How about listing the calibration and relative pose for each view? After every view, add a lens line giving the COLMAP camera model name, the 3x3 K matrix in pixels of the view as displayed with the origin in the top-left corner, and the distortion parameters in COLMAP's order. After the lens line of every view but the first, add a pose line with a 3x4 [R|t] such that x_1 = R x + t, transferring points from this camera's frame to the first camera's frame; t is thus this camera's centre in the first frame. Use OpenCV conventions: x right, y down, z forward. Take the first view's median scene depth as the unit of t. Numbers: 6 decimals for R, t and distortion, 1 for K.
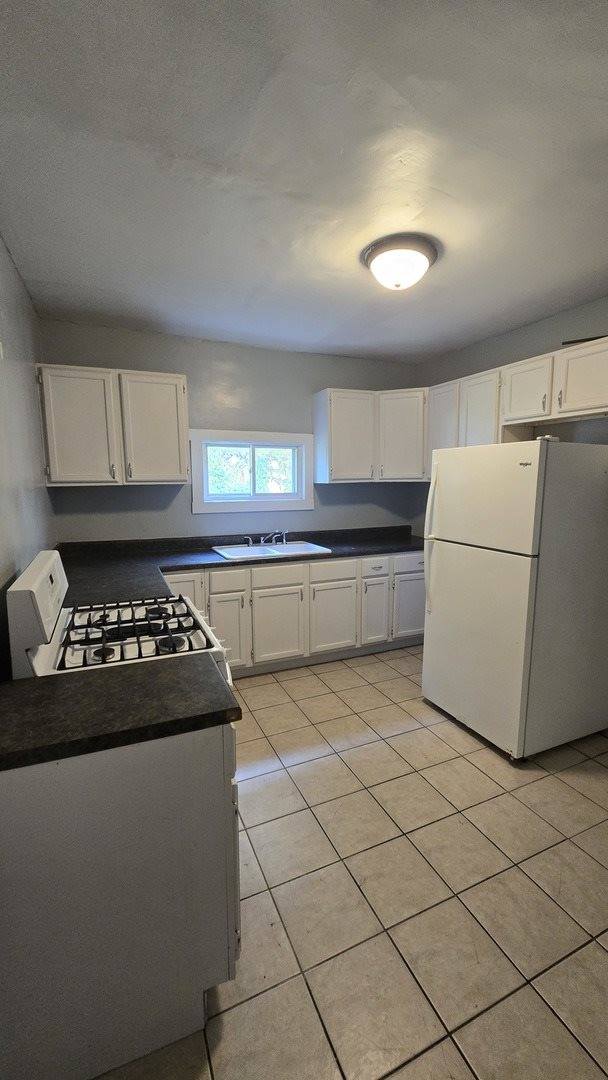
lens RADIAL K [[441.9, 0, 306.0], [0, 441.9, 538.7], [0, 0, 1]] dist [0.000248, 0.000448]
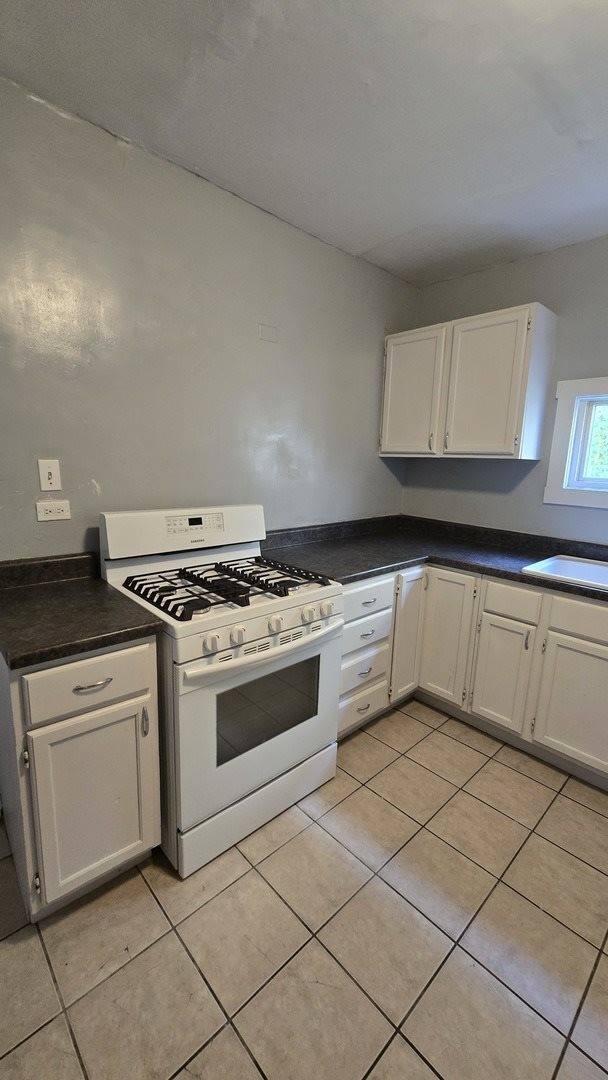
lens RADIAL K [[441.9, 0, 300.9], [0, 441.9, 540.5], [0, 0, 1]] dist [0.000248, 0.000448]
pose [[0.326966, 0.189967, -0.925746, 0.339868], [-0.165648, 0.975943, 0.141763, -0.040560], [0.930405, 0.106996, 0.350568, 0.464717]]
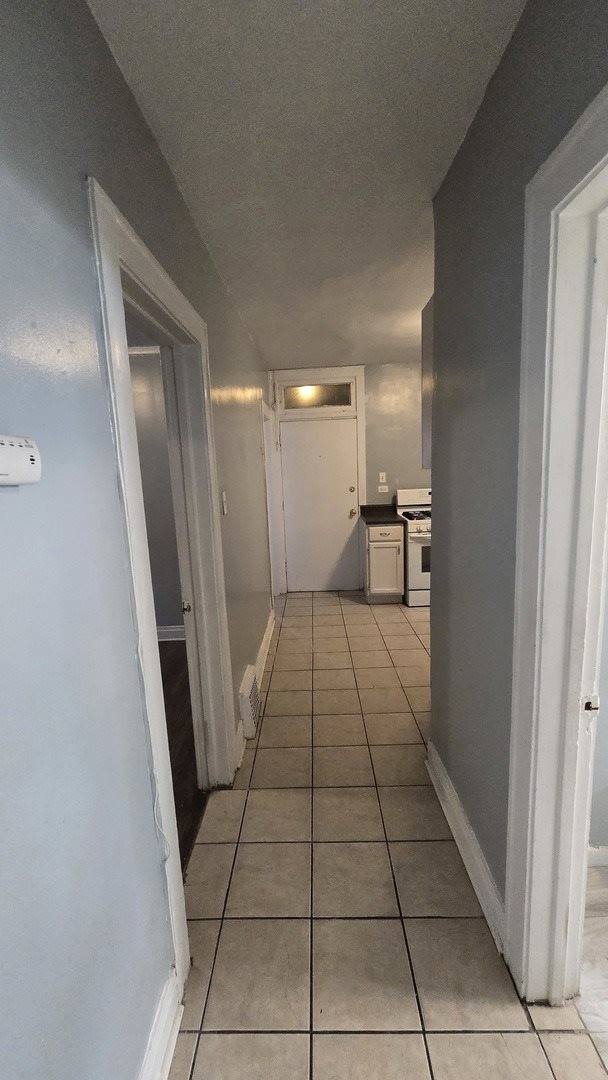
lens RADIAL K [[441.9, 0, 302.7], [0, 441.9, 536.6], [0, 0, 1]] dist [0.000248, 0.000448]
pose [[-0.424358, 0.164543, -0.890419, 1.354528], [-0.082139, 0.972302, 0.218820, -0.114230], [0.901761, 0.165996, -0.399089, 0.784589]]
